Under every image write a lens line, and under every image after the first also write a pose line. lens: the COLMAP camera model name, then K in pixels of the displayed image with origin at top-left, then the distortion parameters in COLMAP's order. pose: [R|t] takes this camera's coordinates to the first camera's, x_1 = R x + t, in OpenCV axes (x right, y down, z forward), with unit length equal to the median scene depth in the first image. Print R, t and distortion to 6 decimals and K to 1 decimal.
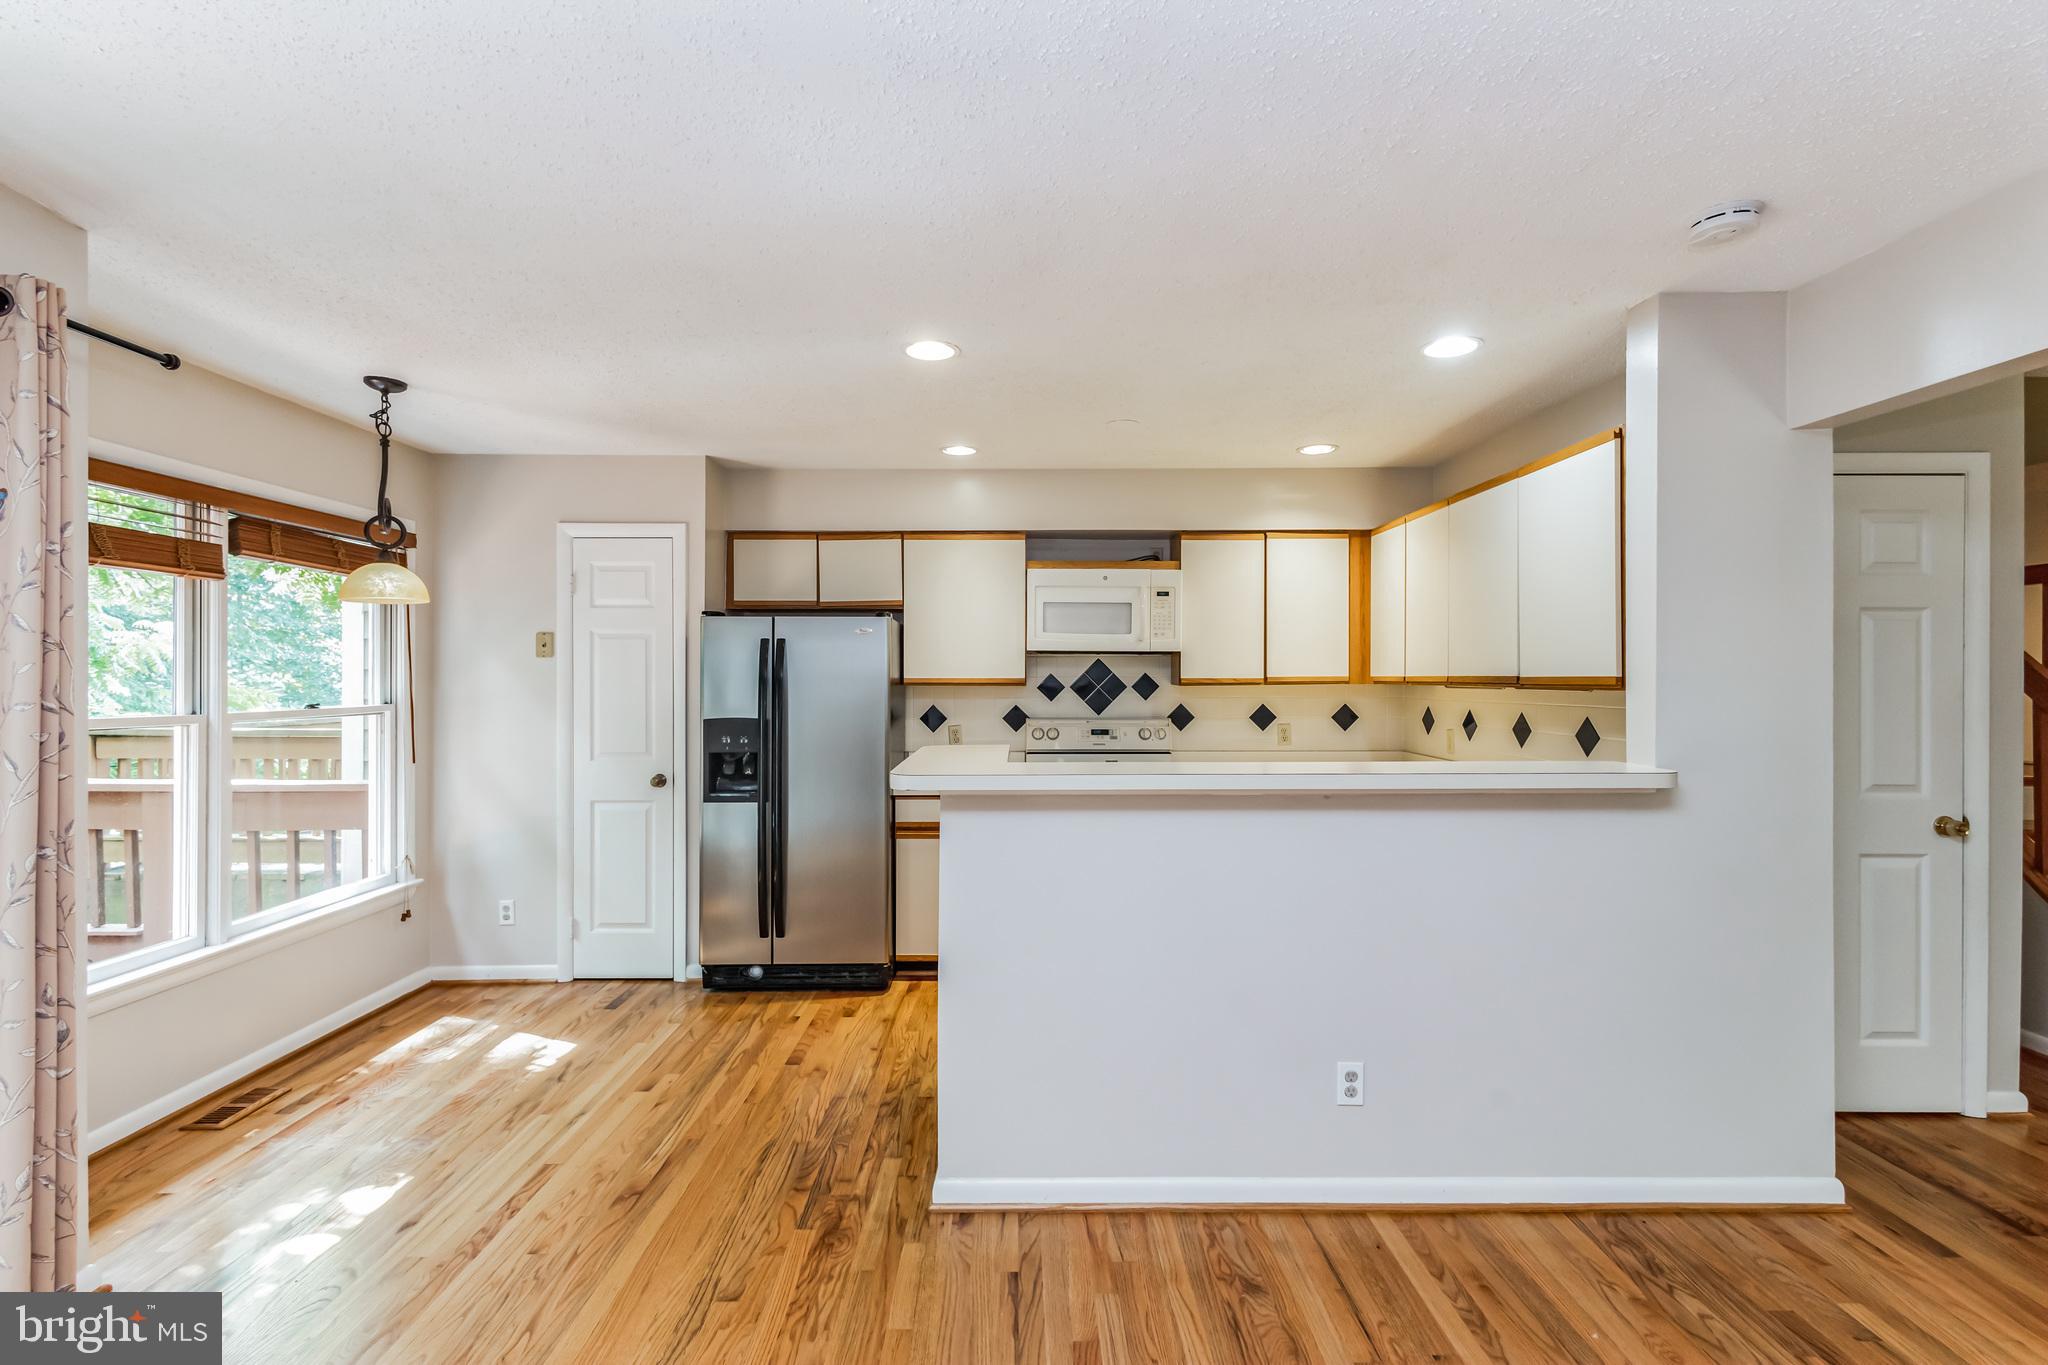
lens RADIAL K [[952.7, 0, 1086.7], [0, 952.7, 682.3], [0, 0, 1]] dist [0.011100, -0.000951]
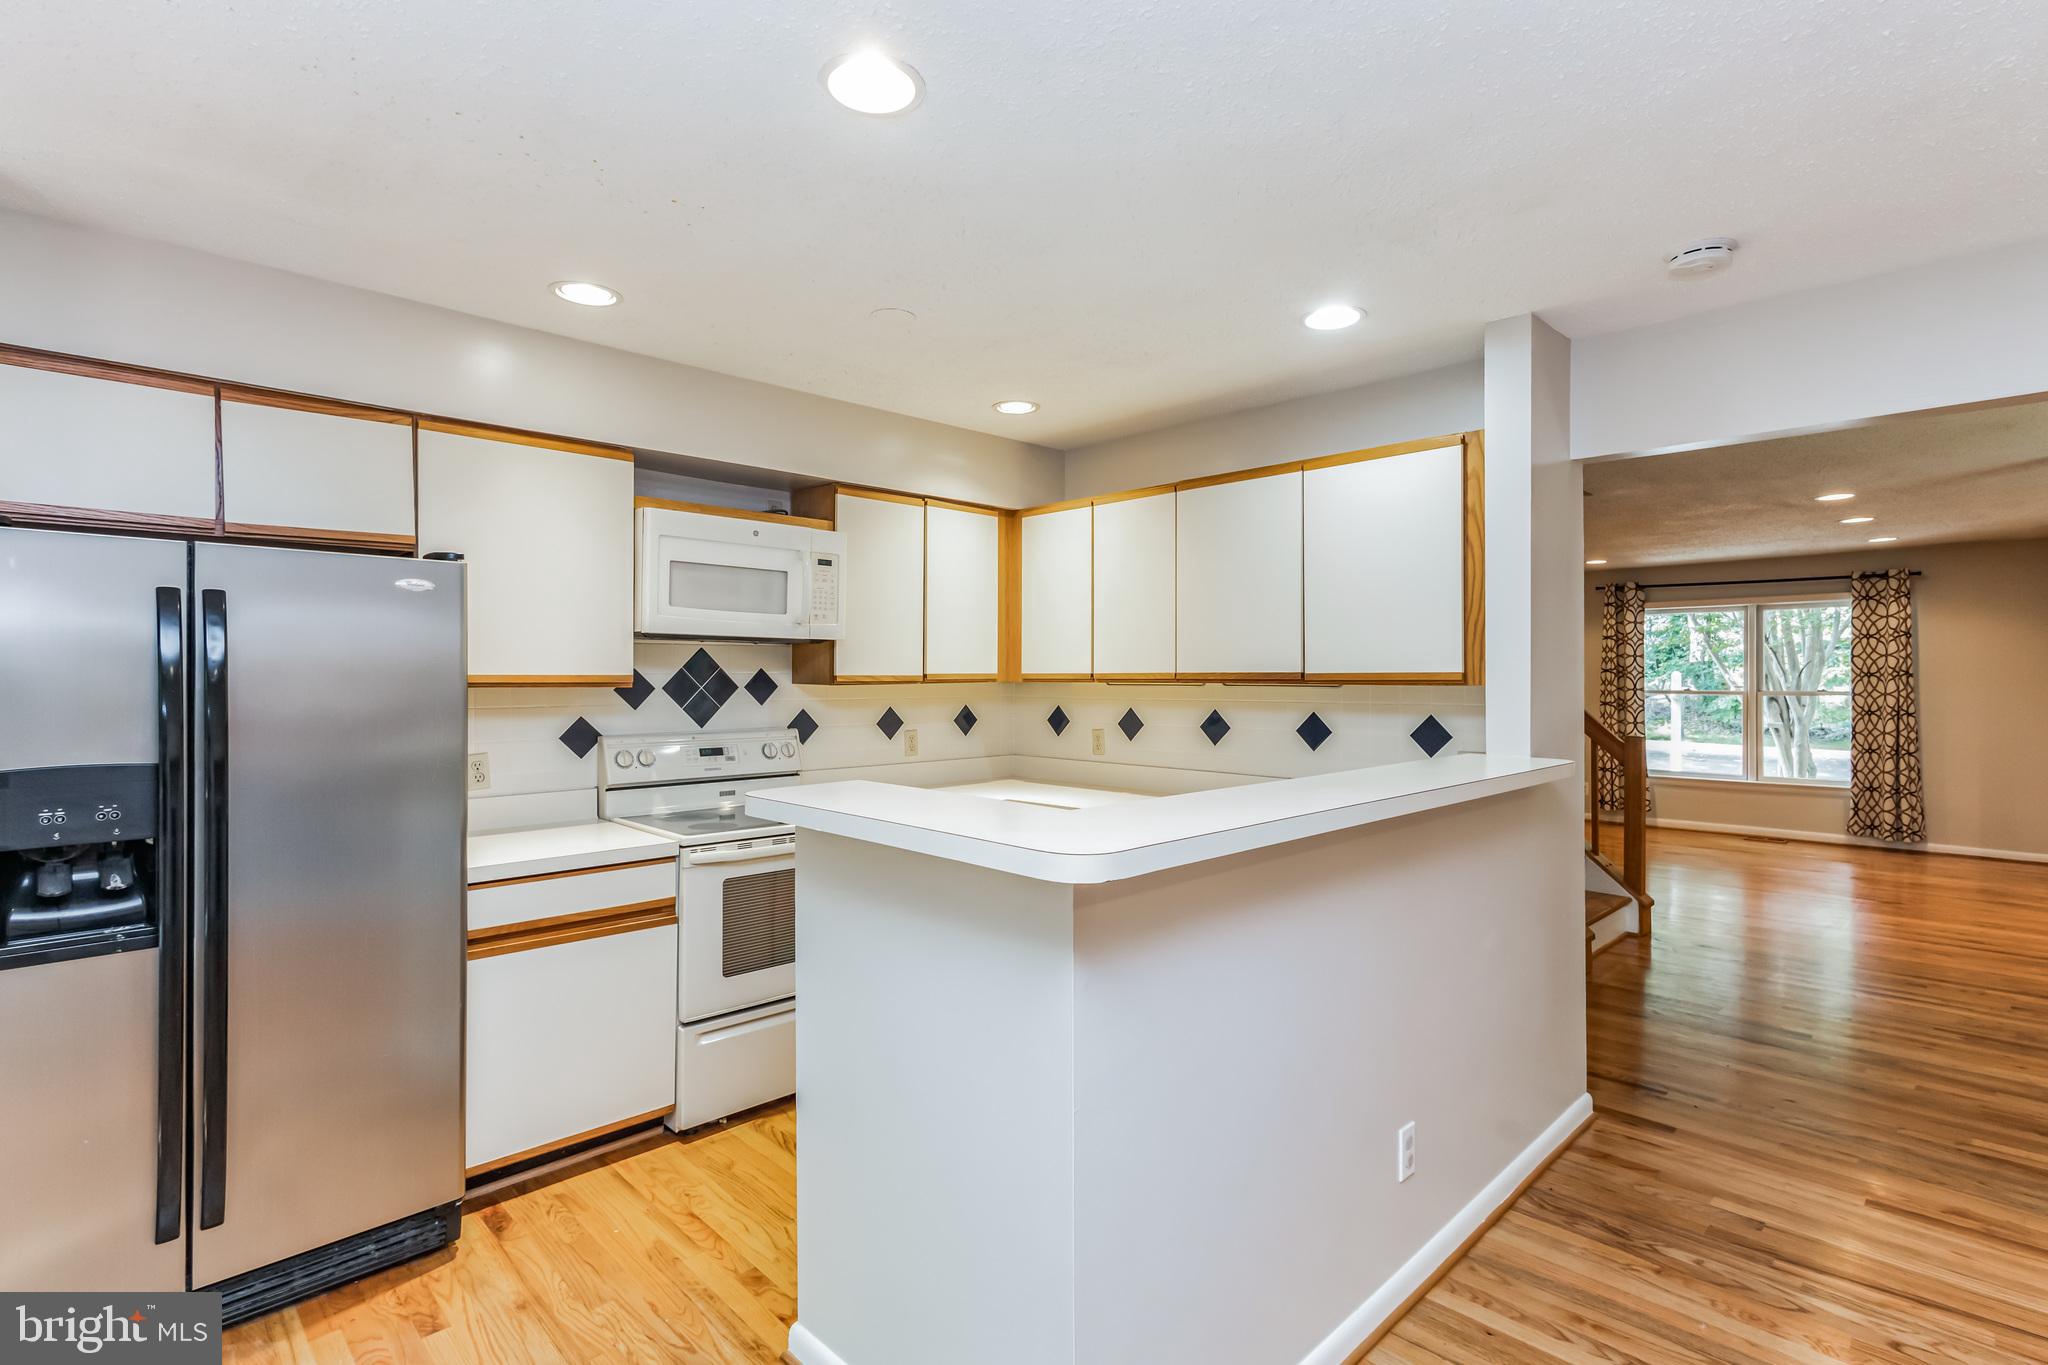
lens RADIAL K [[952.7, 0, 1026.0], [0, 952.7, 681.9], [0, 0, 1]] dist [0.011100, -0.000951]
pose [[0.737536, -0.003303, 0.675300, -0.306889], [0.004338, 0.999991, 0.000154, 0.001448], [-0.675294, 0.002816, 0.737543, 0.339398]]
